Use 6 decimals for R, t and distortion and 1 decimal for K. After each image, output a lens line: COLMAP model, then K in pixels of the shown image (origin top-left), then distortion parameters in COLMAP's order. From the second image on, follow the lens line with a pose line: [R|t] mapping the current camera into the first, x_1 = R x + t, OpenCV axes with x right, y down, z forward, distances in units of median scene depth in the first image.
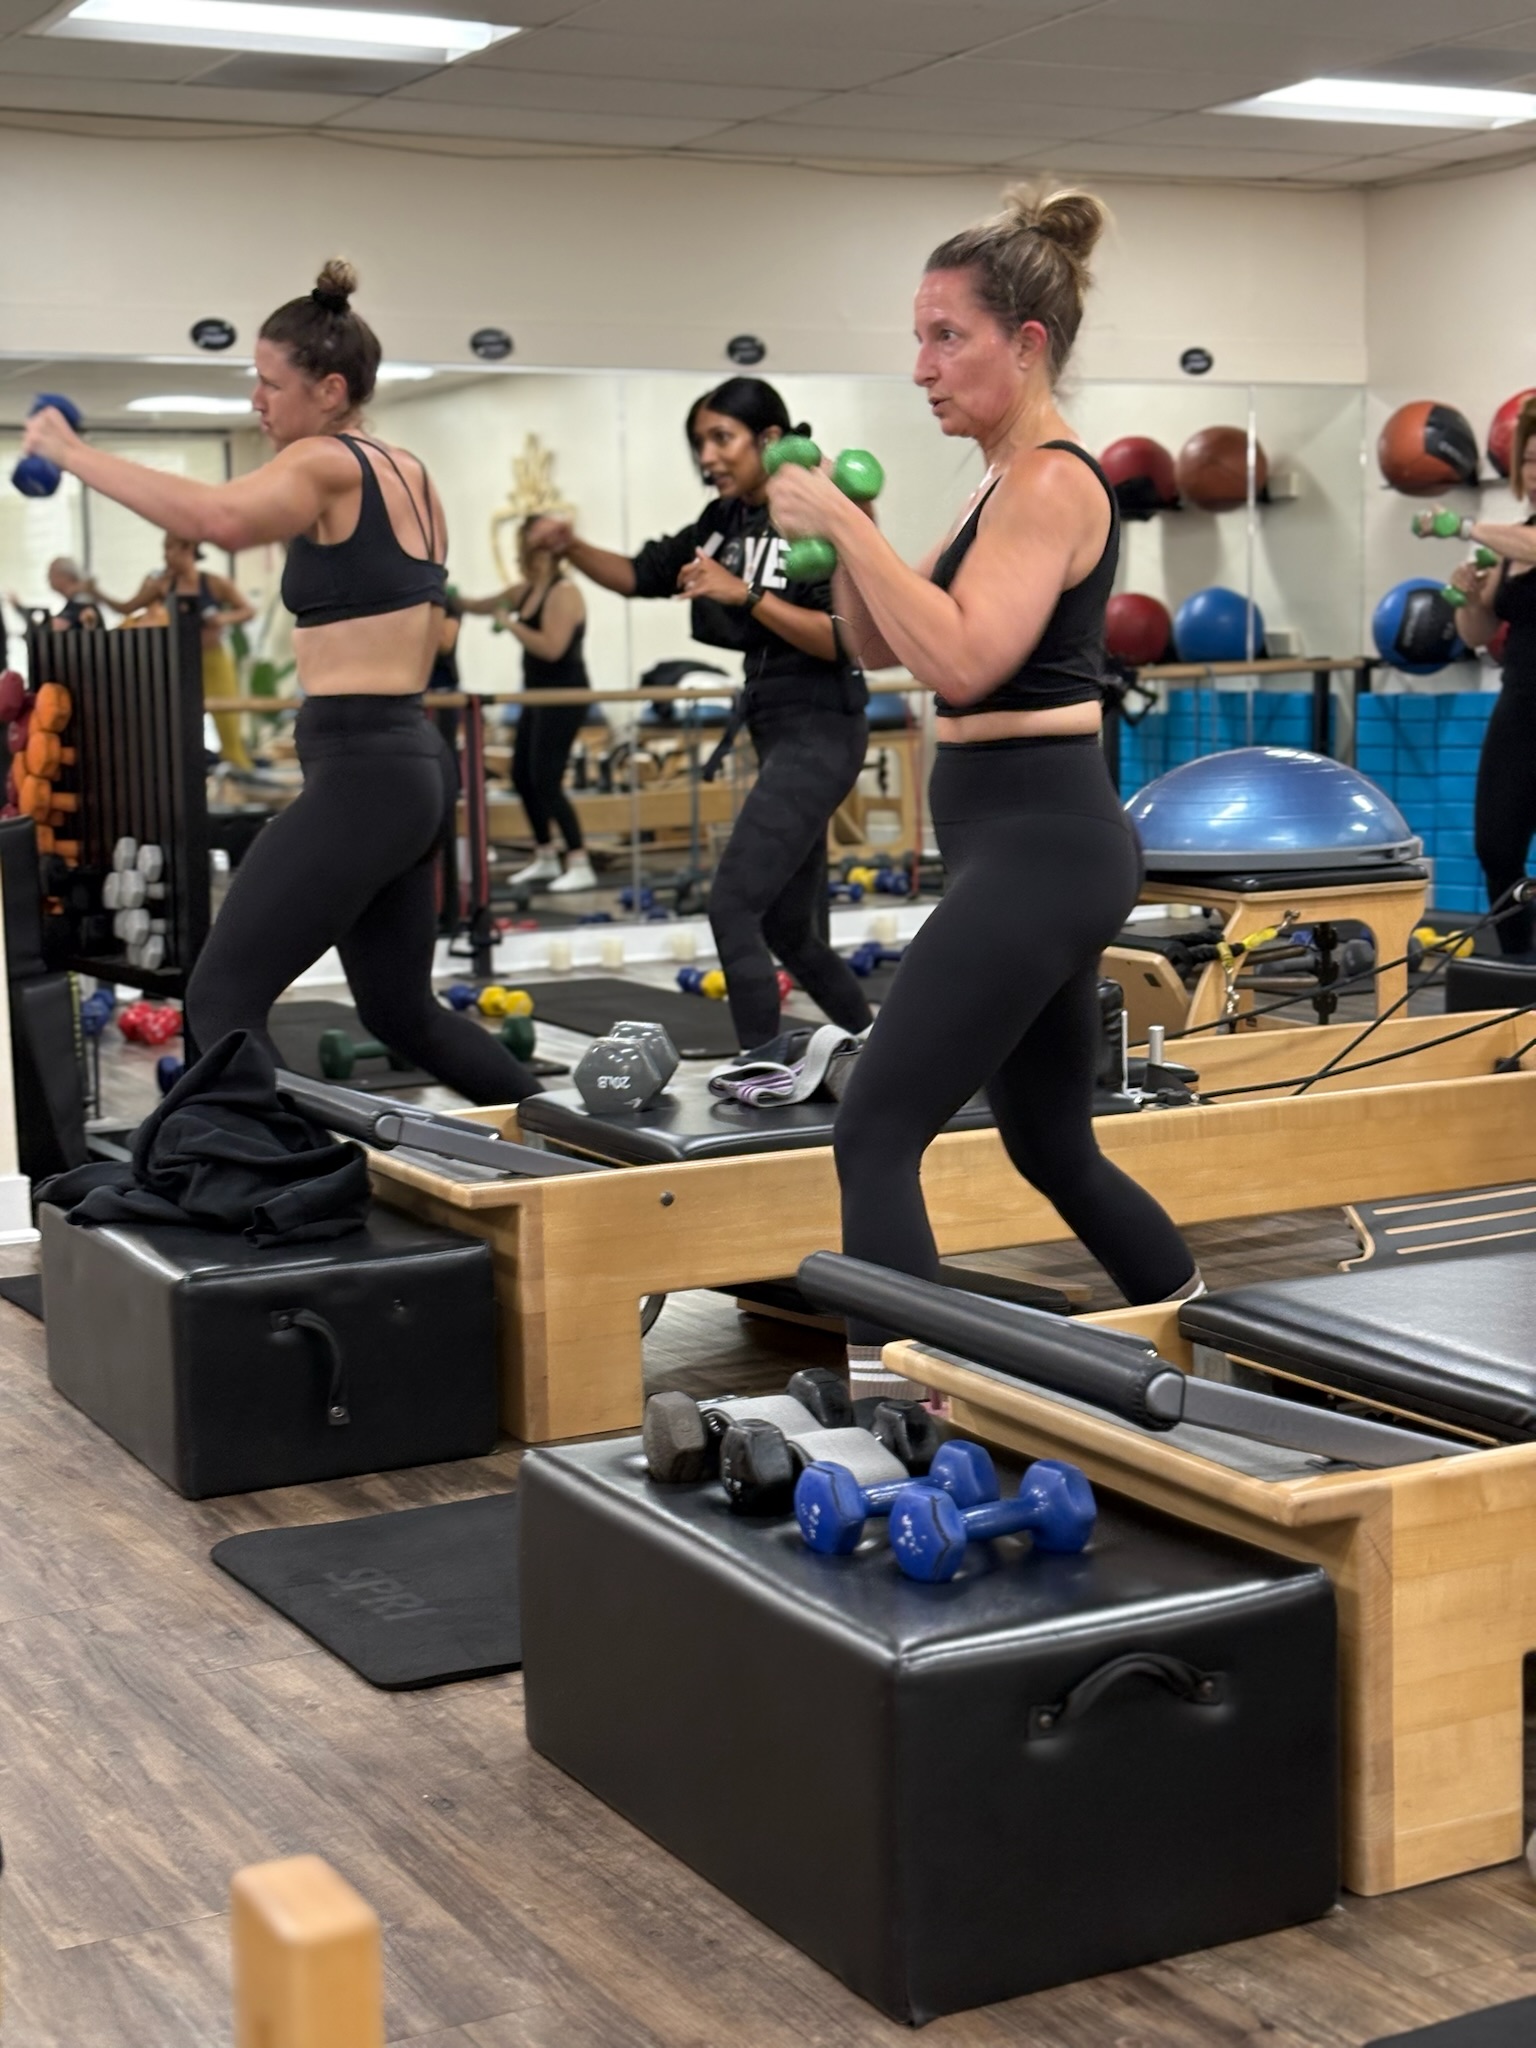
lens RADIAL K [[3135.0, 0, 768.0], [0, 3135.0, 1024.0], [0, 0, 1]] dist [0.324028, -1.301135]
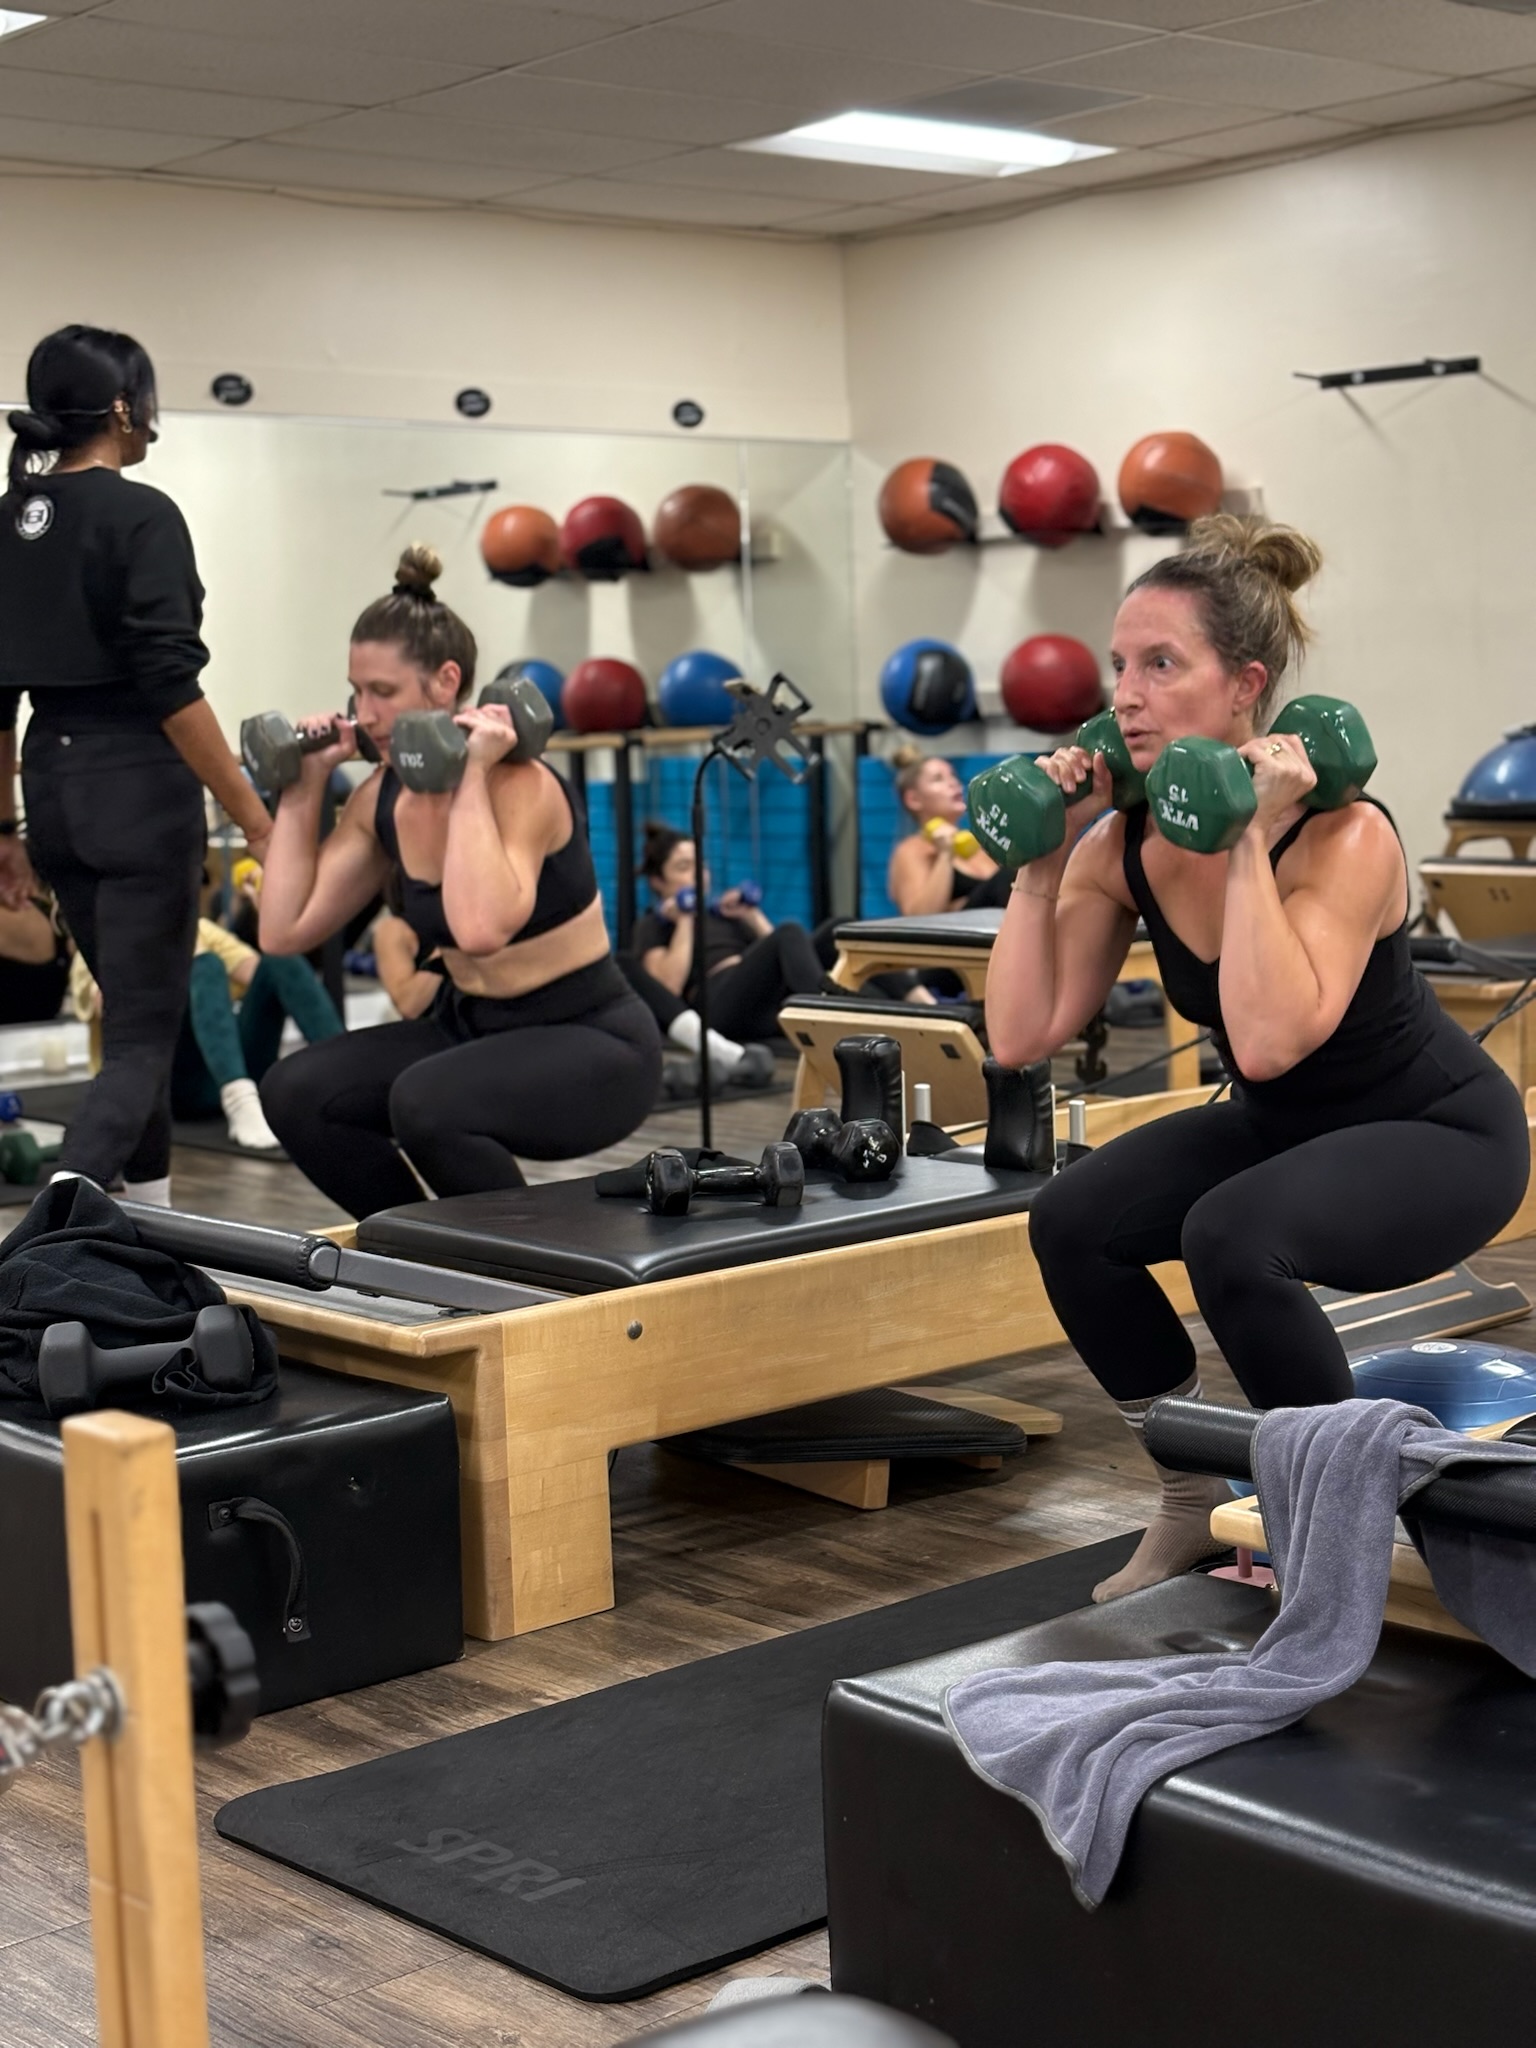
lens RADIAL K [[3174.5, 0, 768.0], [0, 3174.5, 1024.0], [0, 0, 1]] dist [0.226917, -0.835159]
pose [[0.972892, -0.035727, 0.228482, -0.074291], [0.042153, 0.998839, -0.023301, -0.001576], [-0.227385, 0.032301, 0.973269, 0.068981]]
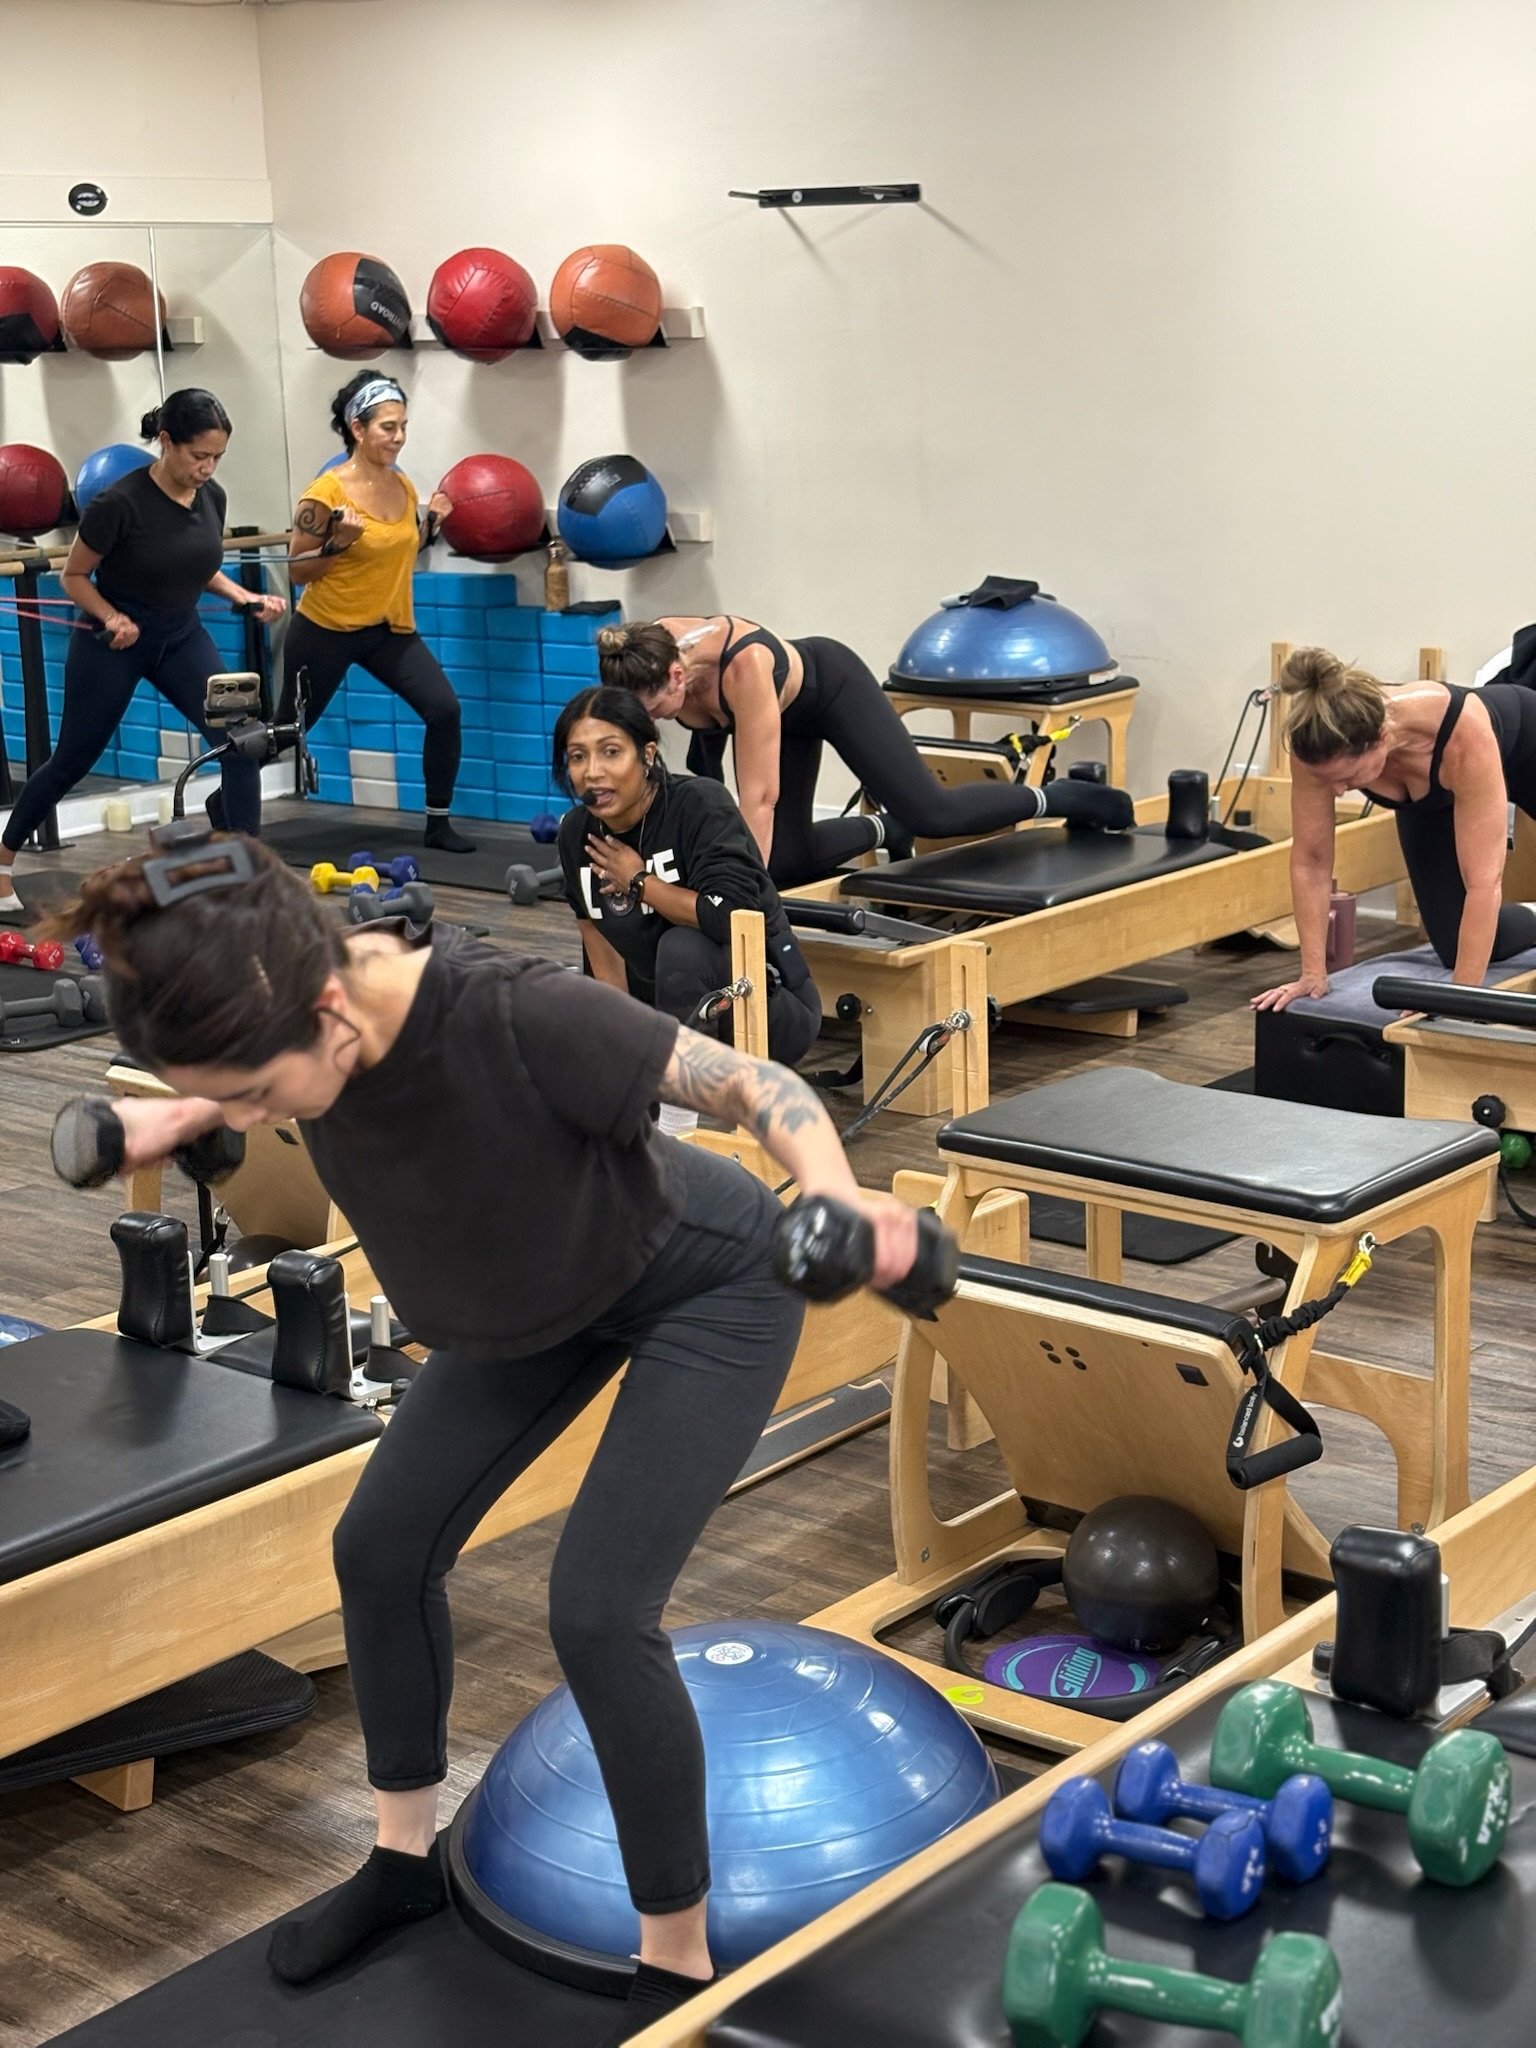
lens RADIAL K [[3174.5, 0, 768.0], [0, 3174.5, 1024.0], [0, 0, 1]] dist [0.226917, -0.835159]
pose [[0.929998, -0.087359, 0.357034, -0.029745], [0.055117, 0.993508, 0.099521, -0.065905], [-0.363410, -0.072876, 0.928775, 0.100224]]
